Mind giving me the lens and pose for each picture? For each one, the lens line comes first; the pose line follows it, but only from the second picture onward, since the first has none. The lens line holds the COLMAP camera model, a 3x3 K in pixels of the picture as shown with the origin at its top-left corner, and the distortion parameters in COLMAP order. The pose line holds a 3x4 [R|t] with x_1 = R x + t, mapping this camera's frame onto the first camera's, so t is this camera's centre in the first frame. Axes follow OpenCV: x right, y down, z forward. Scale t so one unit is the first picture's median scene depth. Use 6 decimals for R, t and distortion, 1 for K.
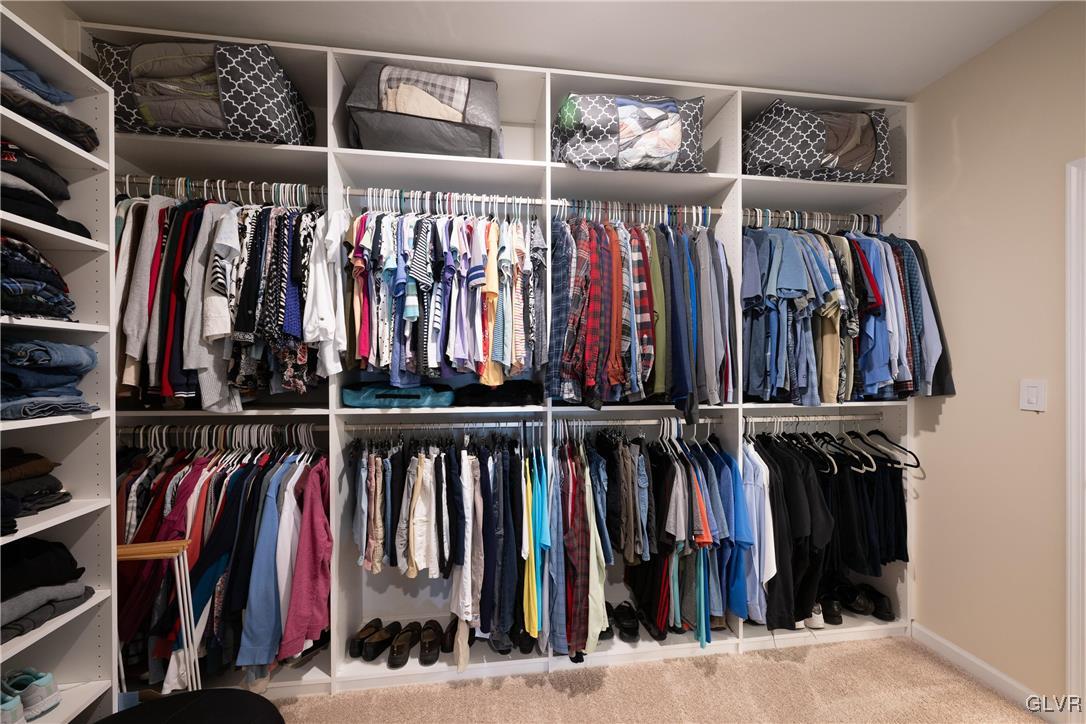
lens RADIAL K [[433.6, 0, 540.1], [0, 433.6, 364.2], [0, 0, 1]] dist [0.001516, -0.000885]
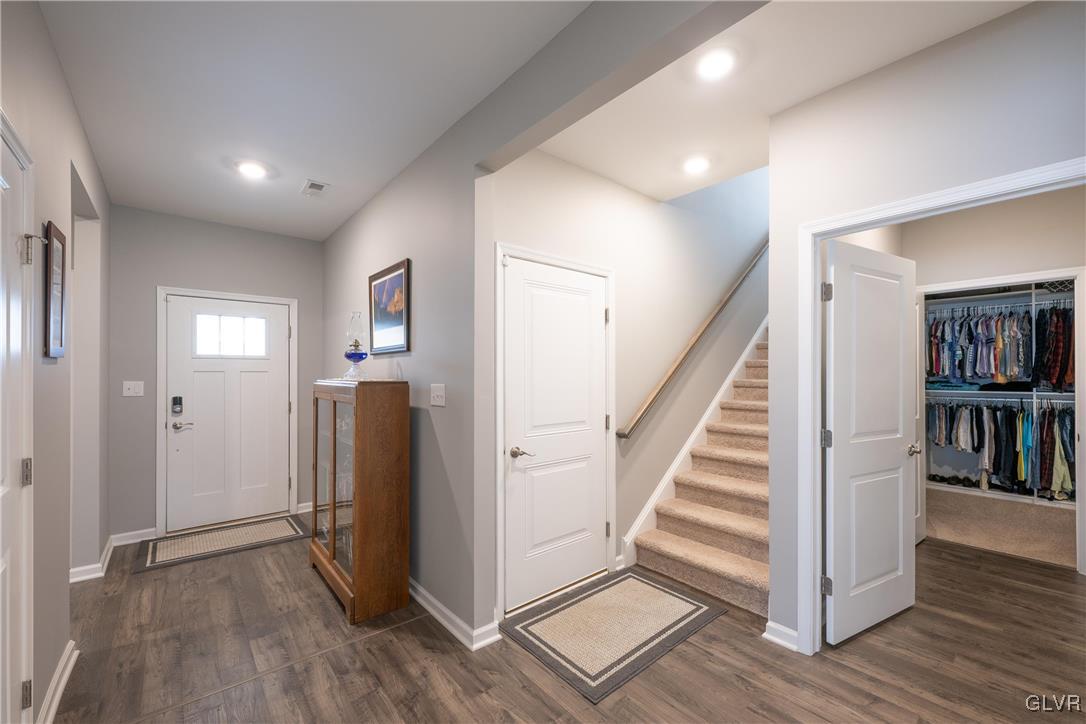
lens RADIAL K [[433.6, 0, 553.1], [0, 433.6, 376.4], [0, 0, 1]] dist [0.001516, -0.000885]
pose [[0.545245, -0.002060, -0.838274, 0.610673], [0.002247, 0.999997, -0.000996, 0.007961], [0.838274, -0.001340, 0.545248, -2.660614]]
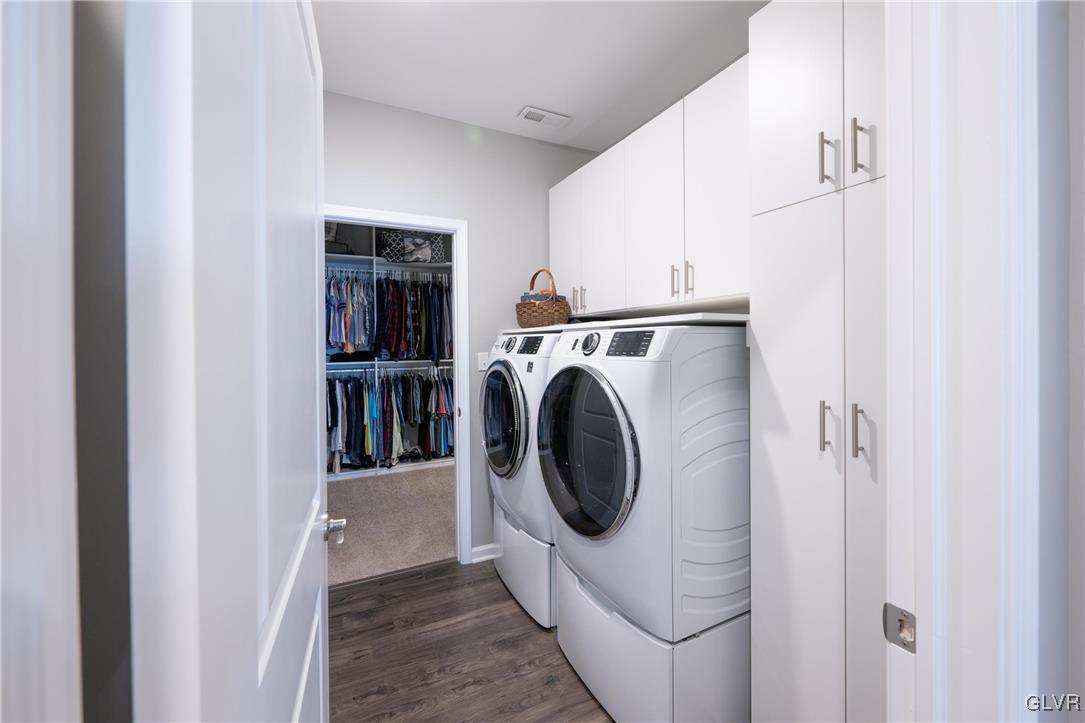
lens RADIAL K [[433.2, 0, 541.8], [0, 433.2, 346.6], [0, 0, 1]] dist [0.001516, -0.000885]
pose [[0.945985, -0.011325, 0.324013, 0.115973], [0.010093, 0.999934, 0.005482, 0.014512], [-0.324054, -0.001915, 0.946037, -1.585556]]
